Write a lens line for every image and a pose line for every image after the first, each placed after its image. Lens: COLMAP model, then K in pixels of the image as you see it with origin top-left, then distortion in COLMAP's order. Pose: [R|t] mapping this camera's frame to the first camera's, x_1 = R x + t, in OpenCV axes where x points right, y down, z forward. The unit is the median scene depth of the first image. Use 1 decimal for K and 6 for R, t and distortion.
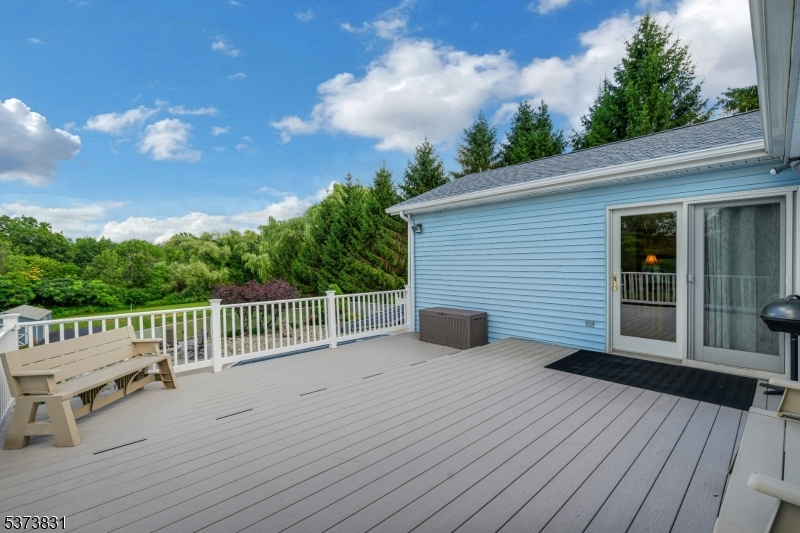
lens RADIAL K [[349.9, 0, 400.0], [0, 349.9, 266.5], [0, 0, 1]] dist [-0.001004, -0.000068]
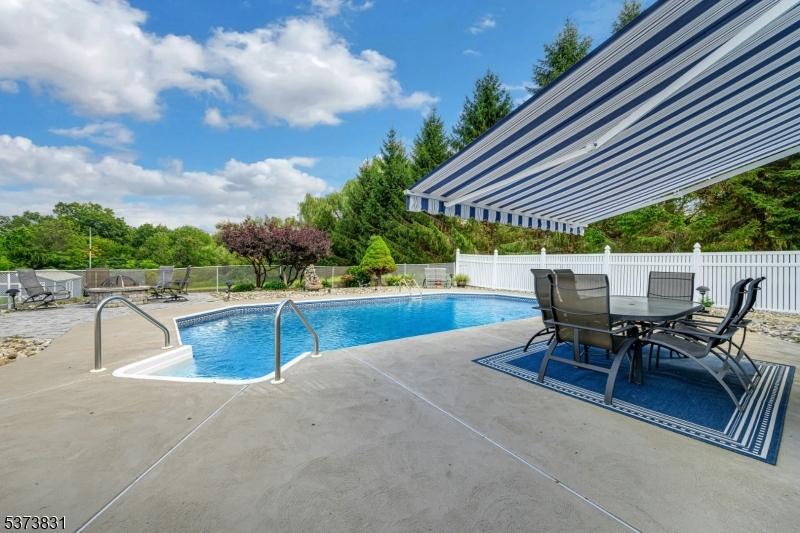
lens RADIAL K [[323.3, 0, 400.0], [0, 323.3, 266.5], [0, 0, 1]] dist [-0.001877, 0.000079]
pose [[0.995890, 0.019487, -0.088450, -0.022786], [-0.019051, 0.999802, 0.005771, 0.036235], [0.088545, -0.004062, 0.996064, 0.091698]]
